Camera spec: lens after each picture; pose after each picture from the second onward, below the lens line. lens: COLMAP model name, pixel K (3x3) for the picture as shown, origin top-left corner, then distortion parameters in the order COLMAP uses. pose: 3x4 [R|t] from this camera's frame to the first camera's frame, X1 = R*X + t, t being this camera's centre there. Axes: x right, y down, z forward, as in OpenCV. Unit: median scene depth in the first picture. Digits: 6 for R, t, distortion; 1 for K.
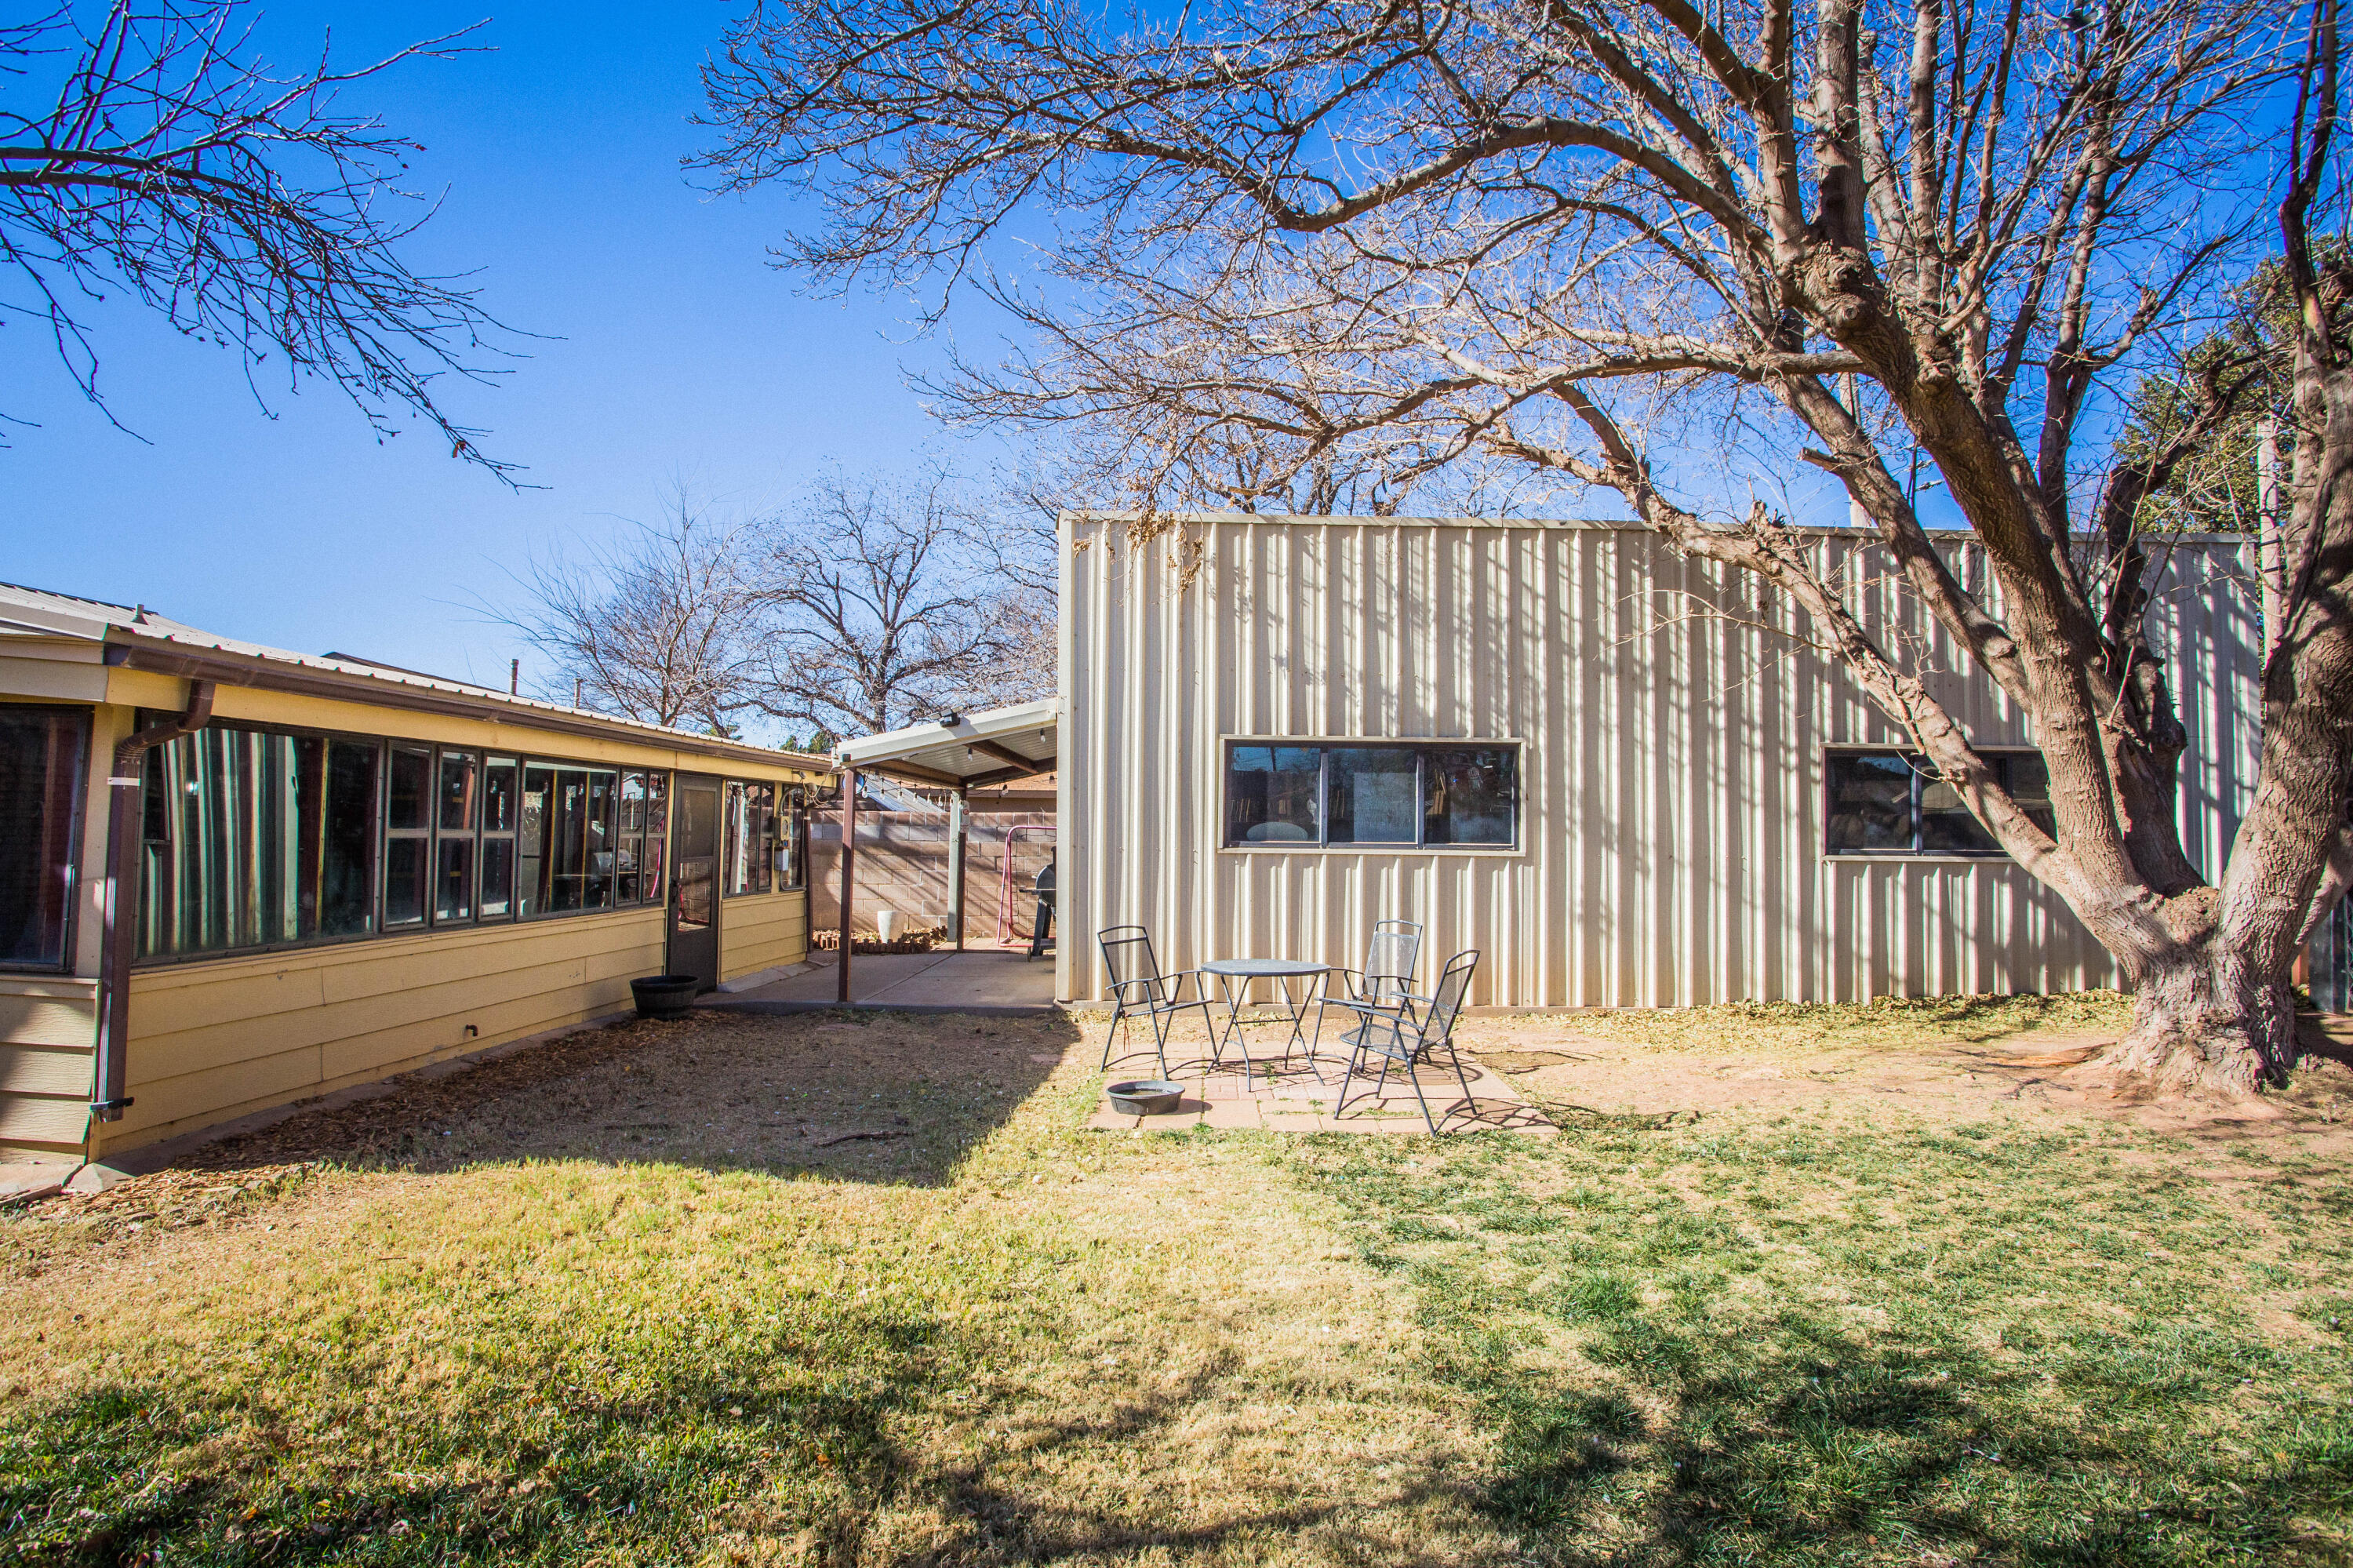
lens RADIAL K [[1106.4, 0, 1176.5], [0, 1106.4, 784.0], [0, 0, 1]] dist [-0.066488, 0.025853]
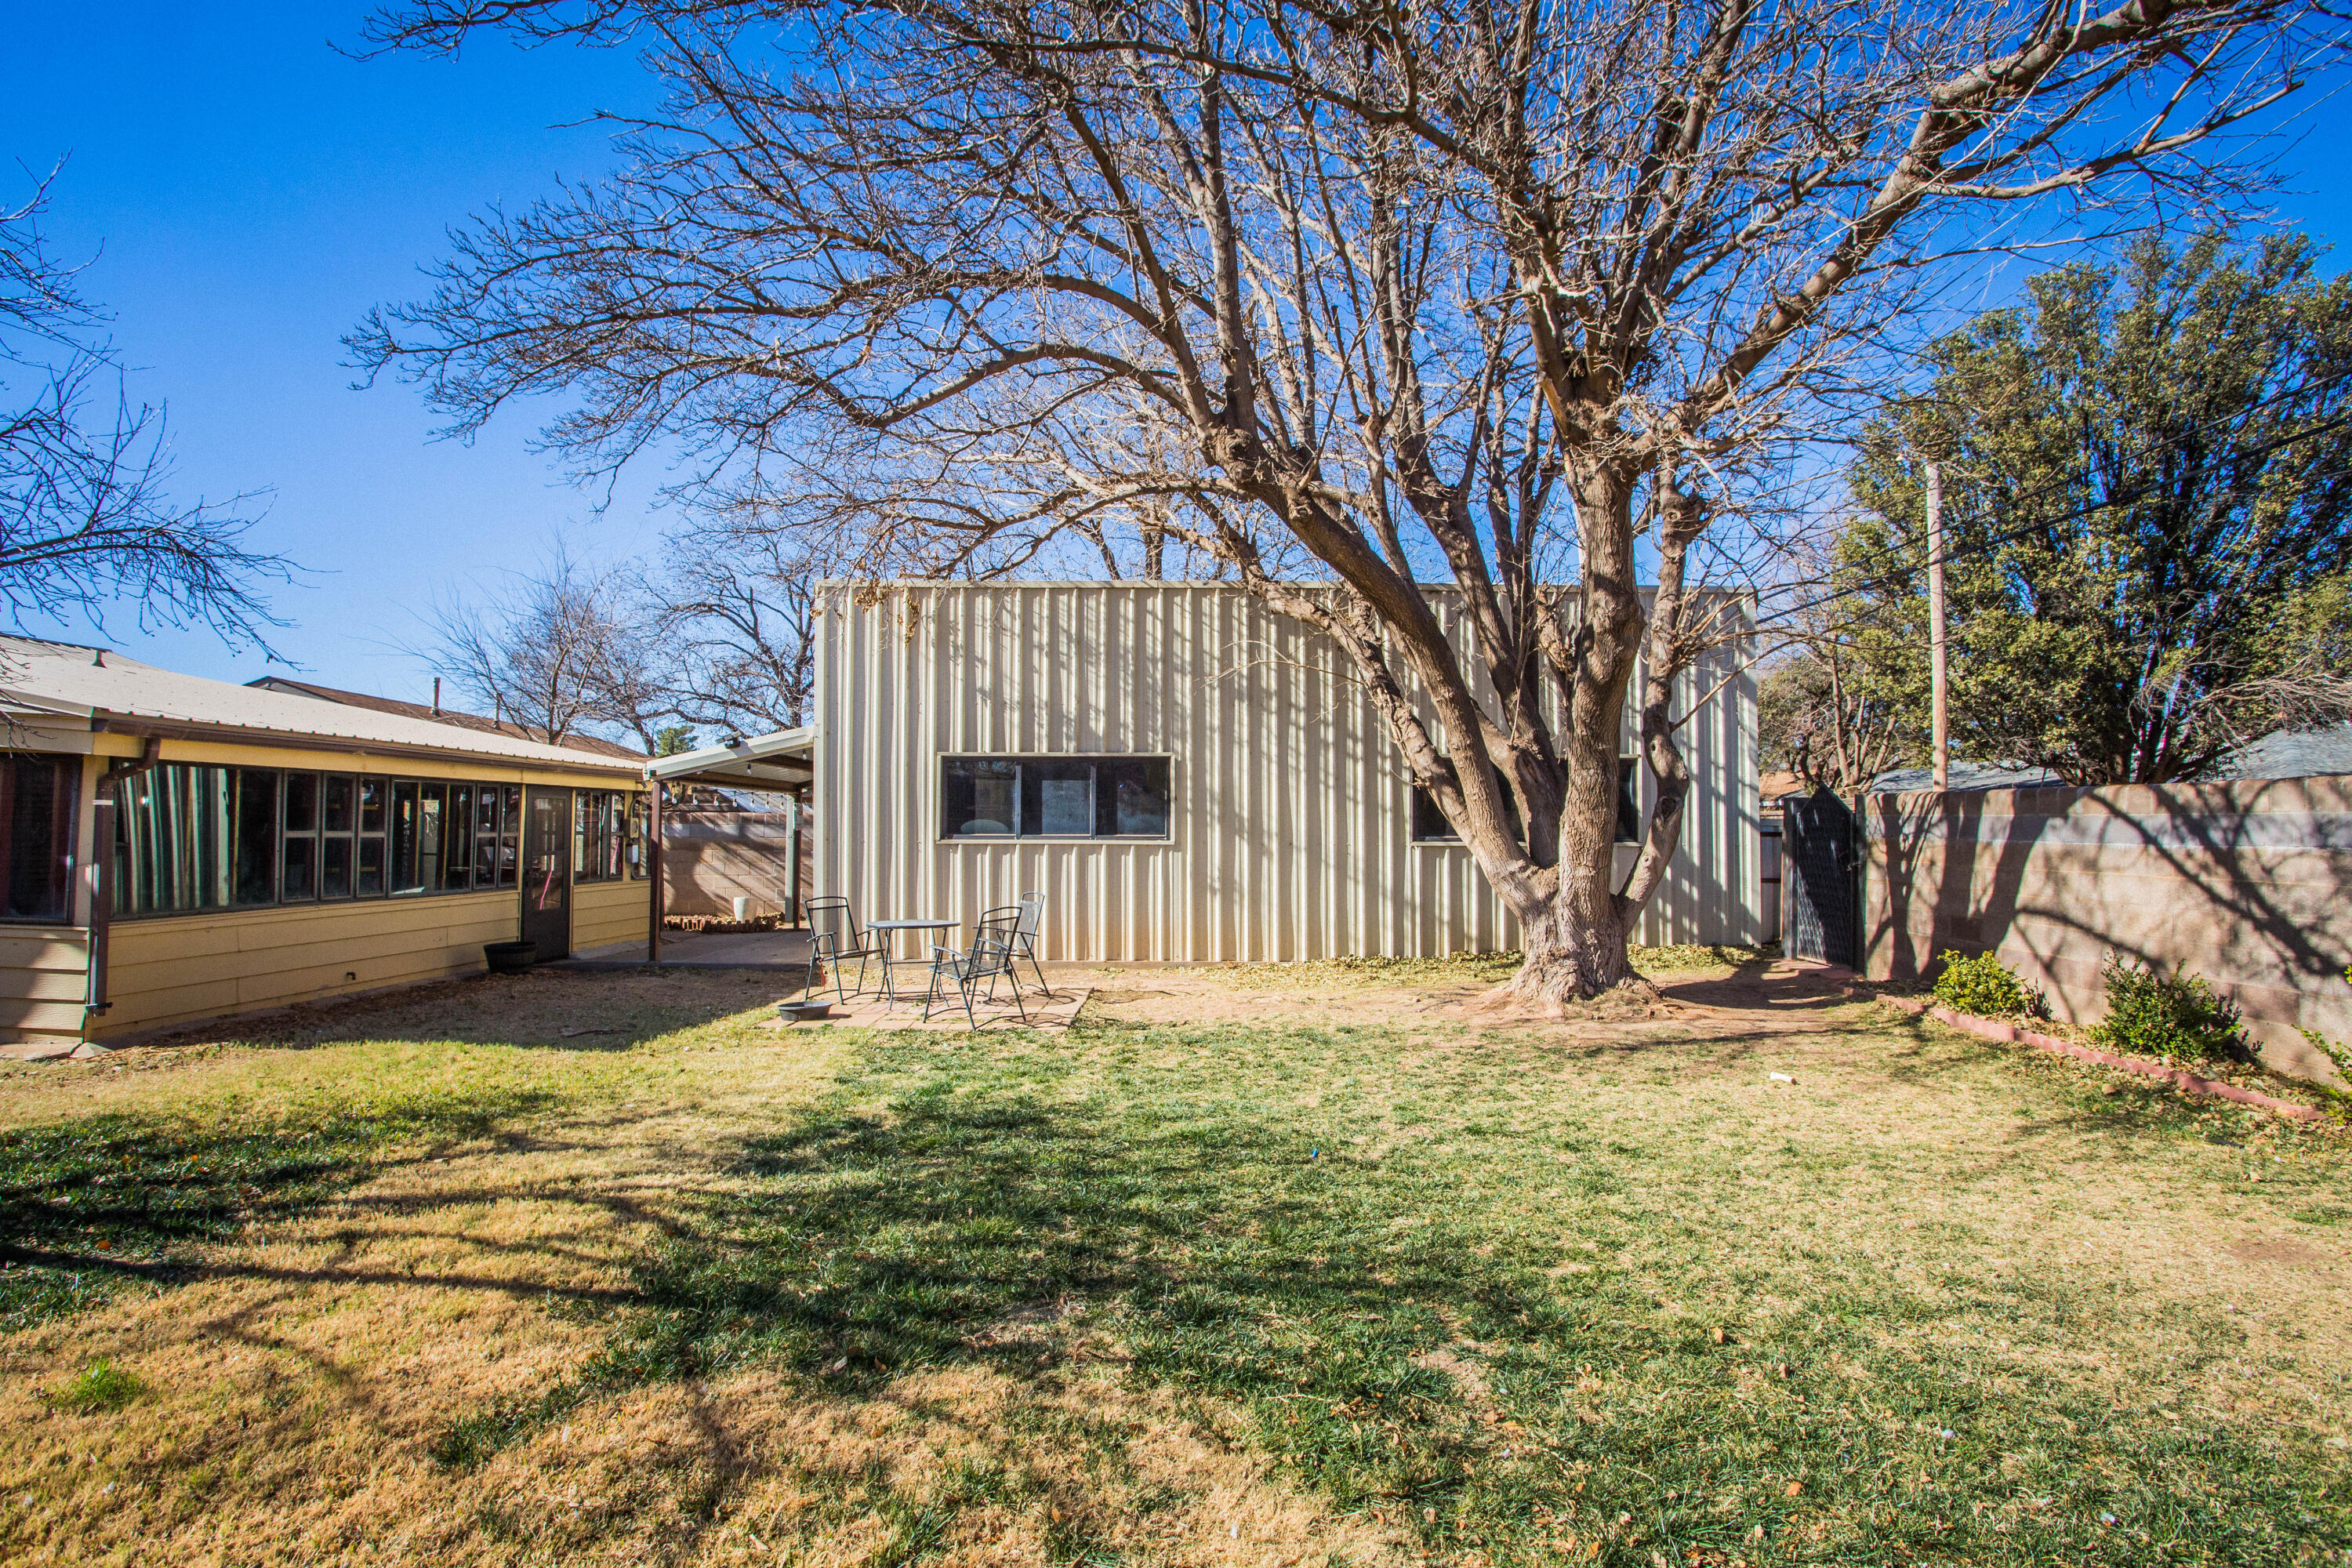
lens RADIAL K [[1134.4, 0, 1170.5], [0, 1134.4, 778.3], [0, 0, 1]] dist [-0.077513, 0.031637]
pose [[0.999874, -0.010363, 0.012029, 0.296372], [0.010363, 0.999946, 0.000068, -0.011483], [-0.012029, 0.000057, 0.999928, -0.323975]]
